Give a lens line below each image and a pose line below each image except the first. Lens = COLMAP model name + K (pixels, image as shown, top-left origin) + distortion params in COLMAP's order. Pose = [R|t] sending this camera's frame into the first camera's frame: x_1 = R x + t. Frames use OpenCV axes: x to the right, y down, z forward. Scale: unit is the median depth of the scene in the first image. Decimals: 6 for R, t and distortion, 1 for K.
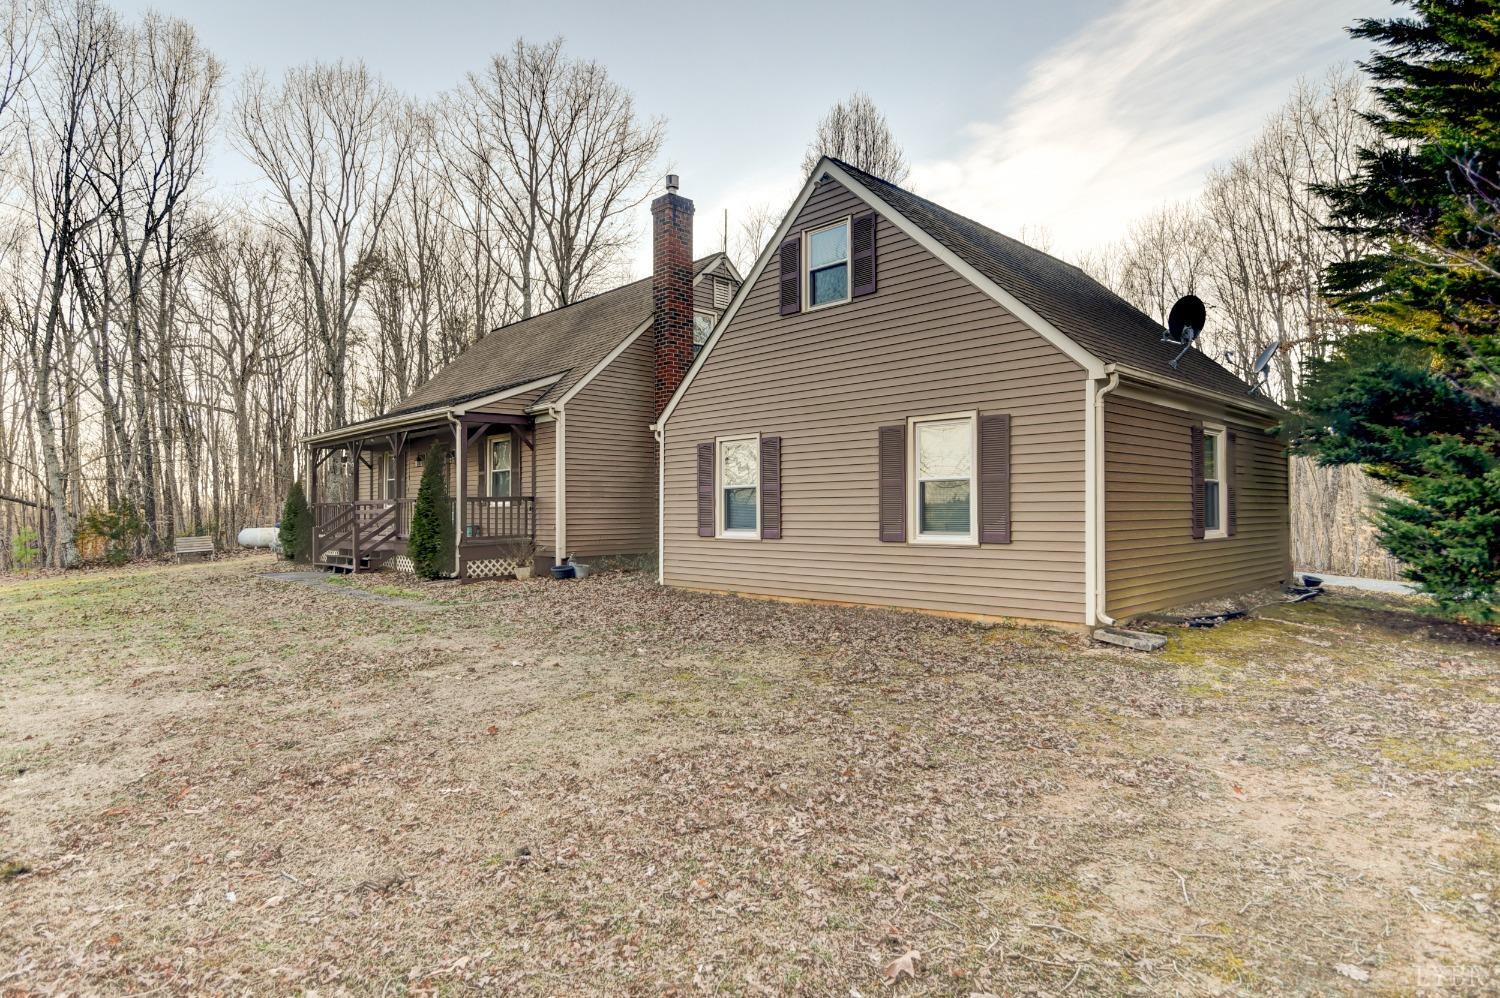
lens RADIAL K [[831.2, 0, 750.0], [0, 831.2, 499.0], [0, 0, 1]] dist [-0.003013, -0.000949]
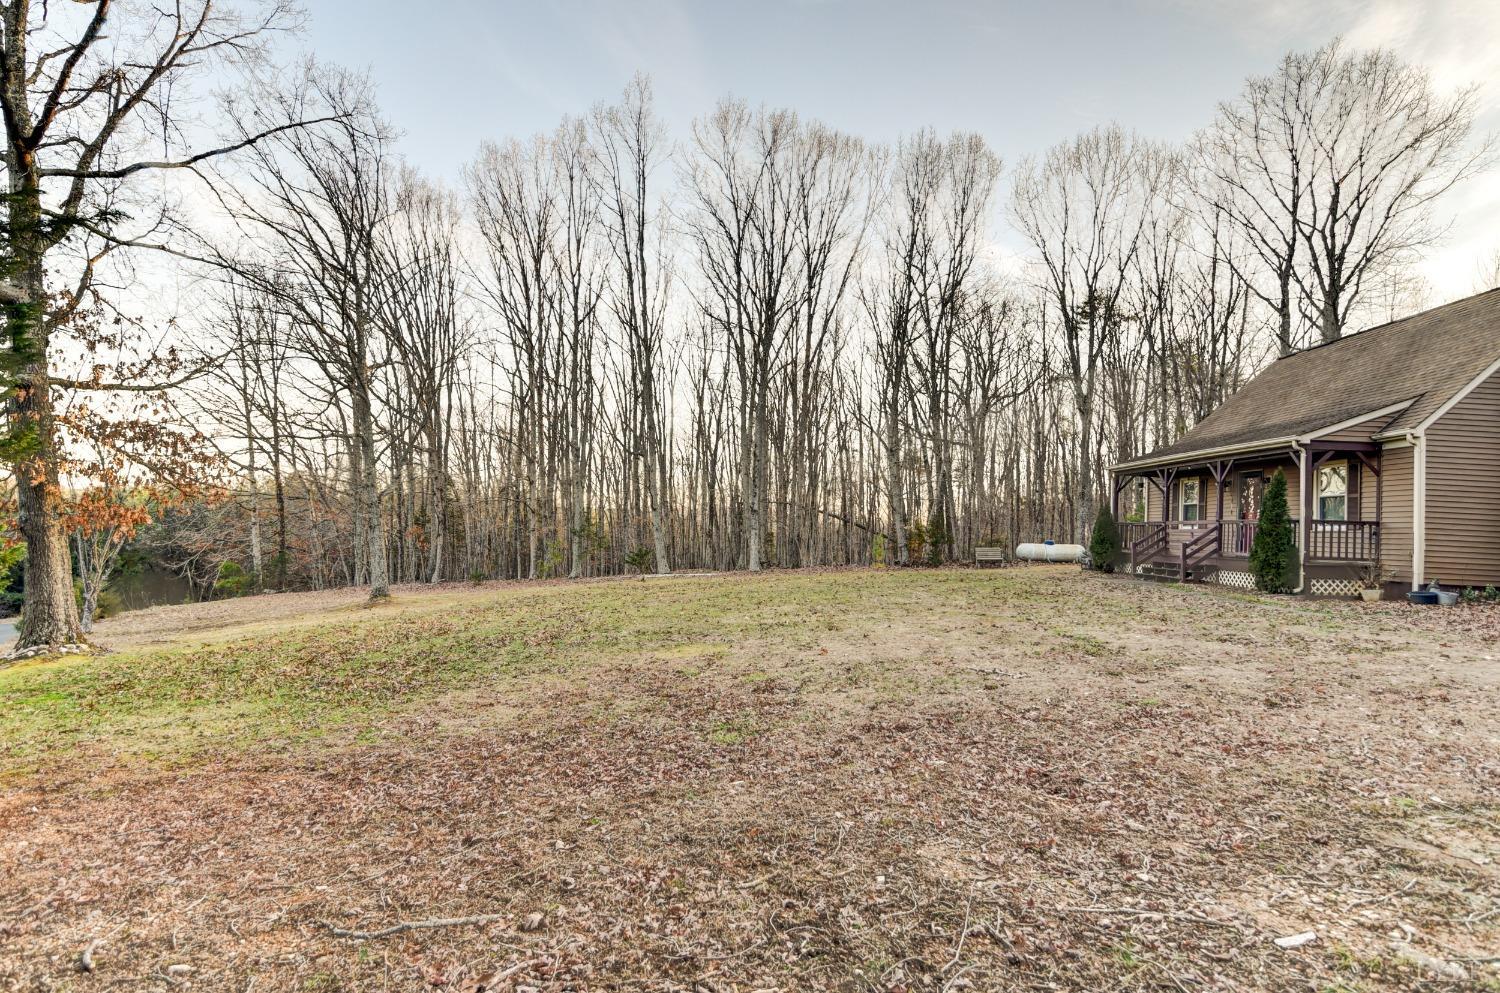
lens RADIAL K [[856.2, 0, 750.0], [0, 856.2, 496.5], [0, 0, 1]] dist [0.001005, 0.000509]
pose [[0.740409, 0.013493, -0.672021, -0.124741], [-0.038885, 0.998984, -0.022785, 0.019943], [0.671031, 0.043002, 0.740181, -0.284744]]
